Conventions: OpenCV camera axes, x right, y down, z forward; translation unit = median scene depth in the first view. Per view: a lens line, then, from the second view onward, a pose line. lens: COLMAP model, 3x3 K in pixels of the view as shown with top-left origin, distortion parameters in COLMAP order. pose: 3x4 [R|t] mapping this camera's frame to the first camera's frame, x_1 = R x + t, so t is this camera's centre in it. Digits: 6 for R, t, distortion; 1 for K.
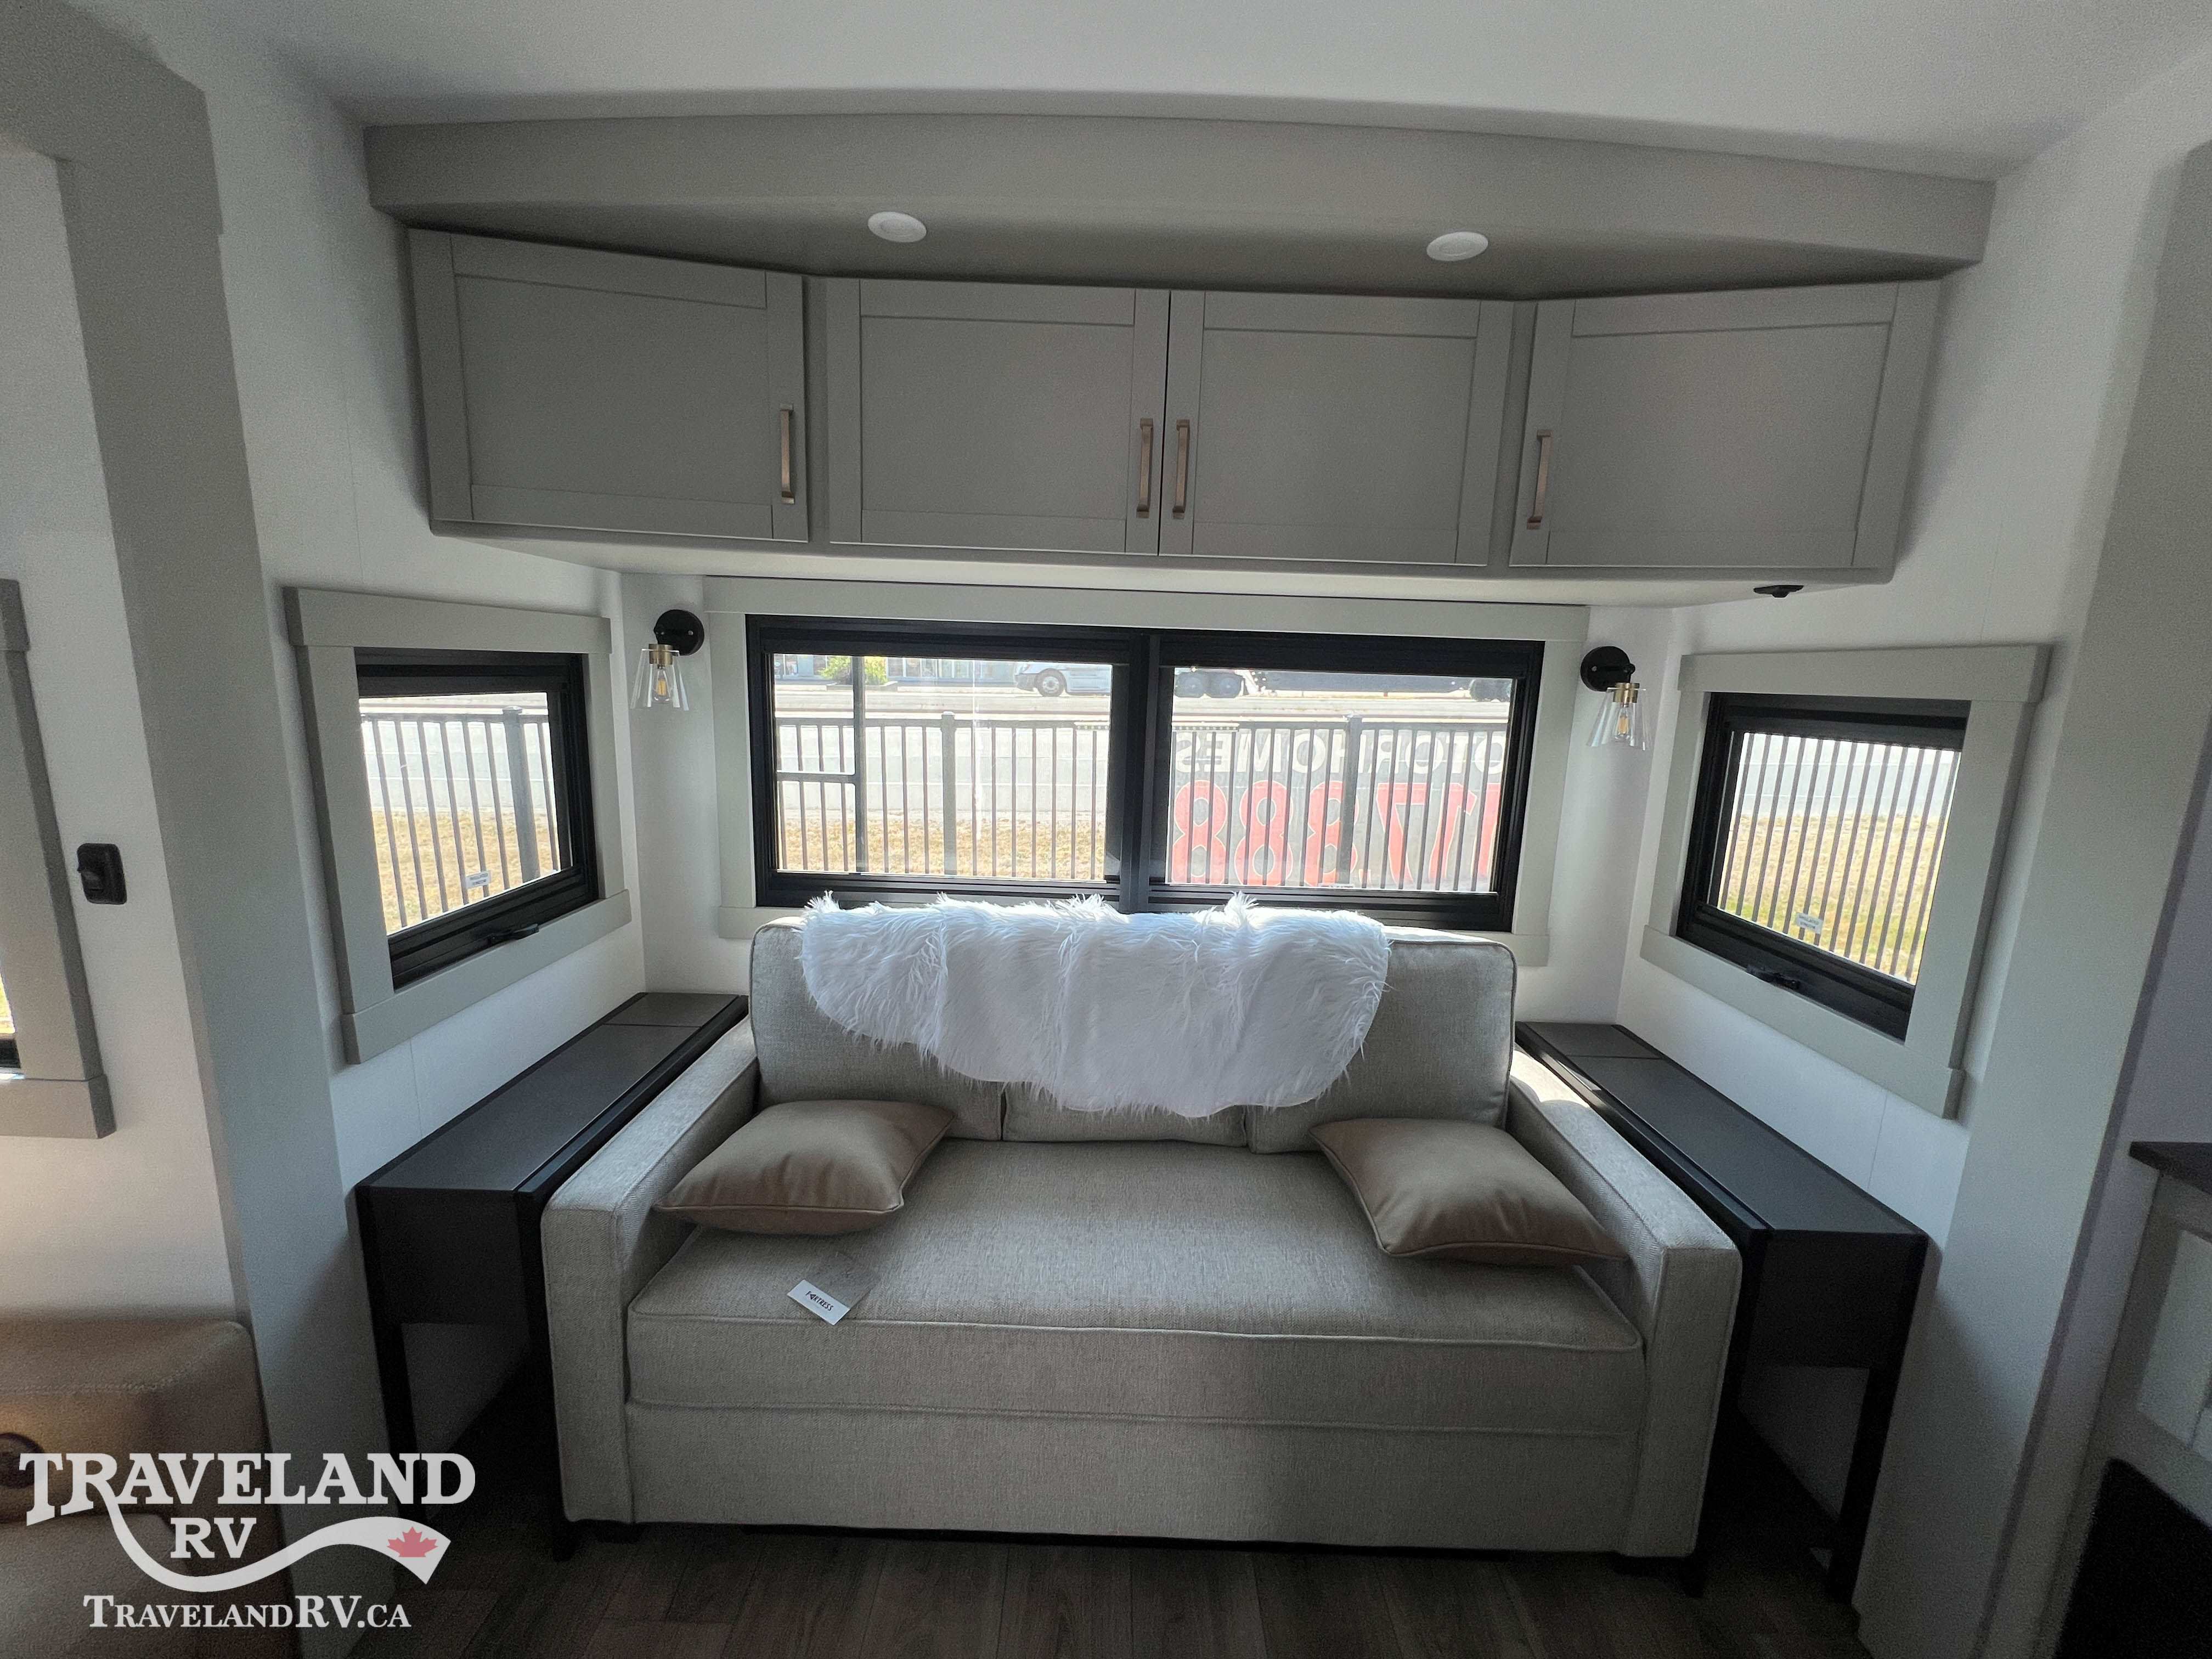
lens RADIAL K [[885.1, 0, 1101.4], [0, 885.1, 827.4], [0, 0, 1]] dist [-0.000617, -0.000115]
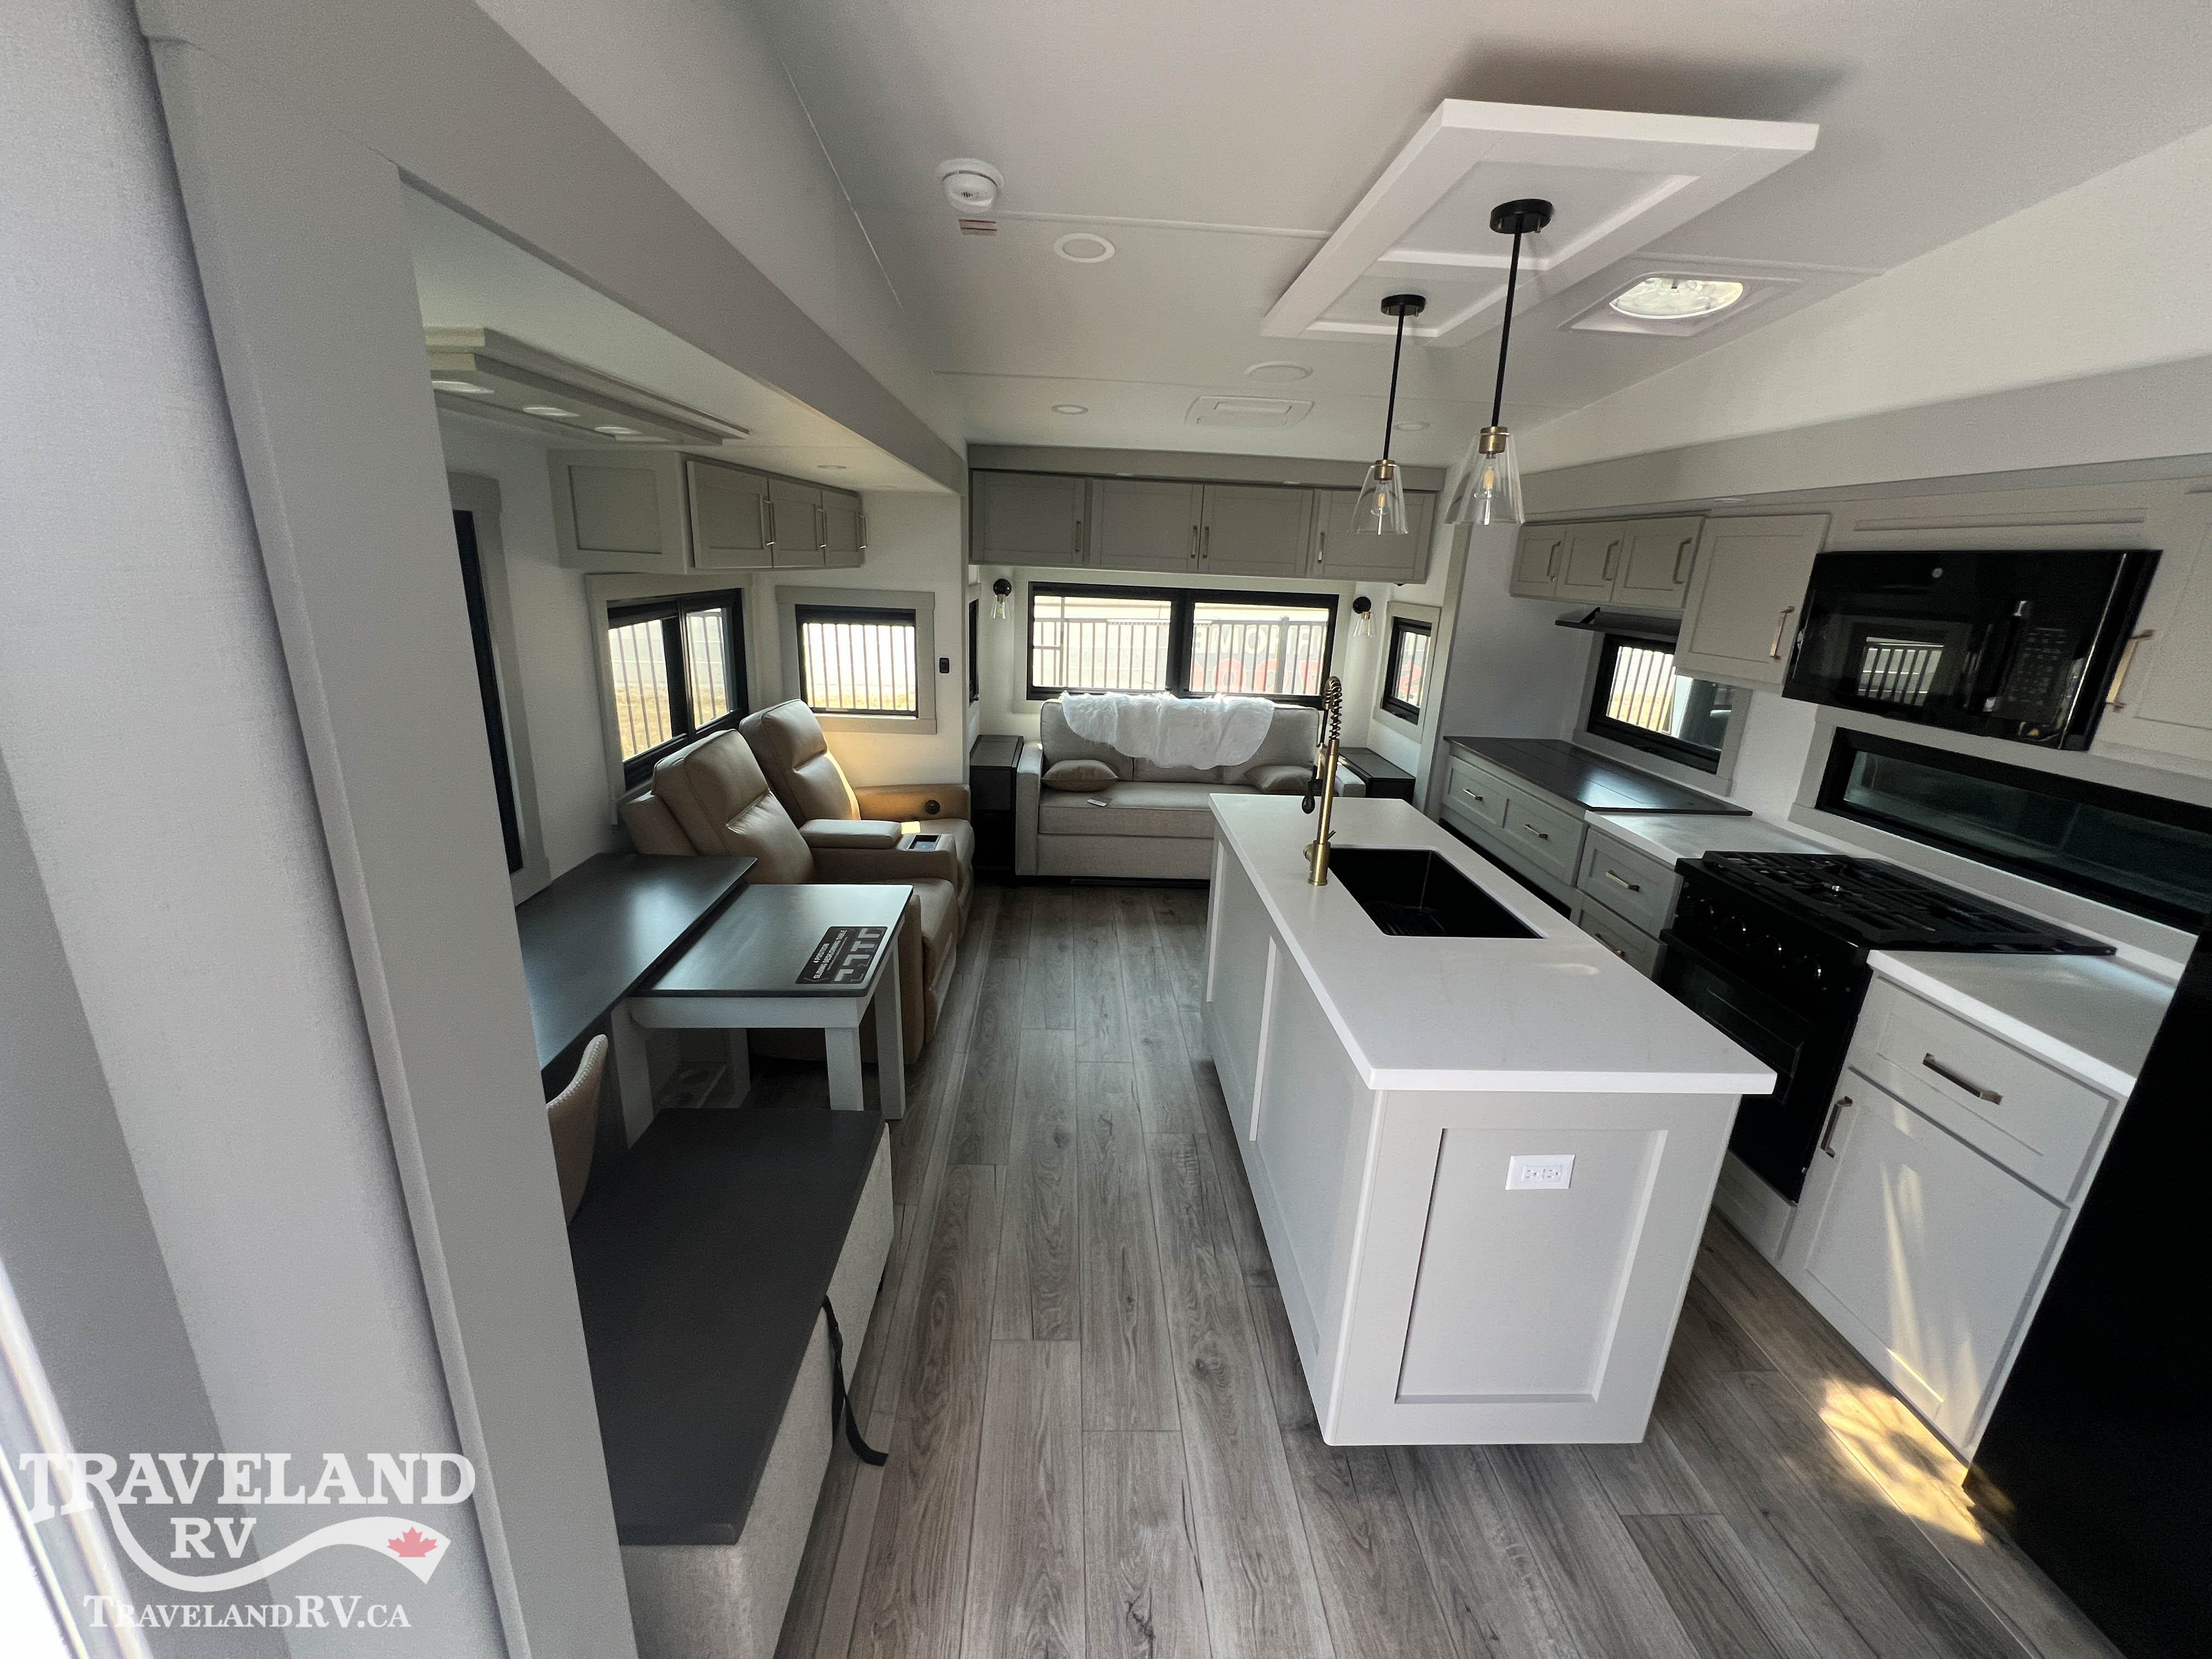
lens RADIAL K [[885.1, 0, 1101.0], [0, 885.1, 827.6], [0, 0, 1]] dist [-0.000617, -0.000115]
pose [[0.998848, -0.004722, 0.047763, -0.426546], [-0.001108, 0.992614, 0.121310, 0.203272], [-0.047983, -0.121223, 0.991465, -2.142009]]
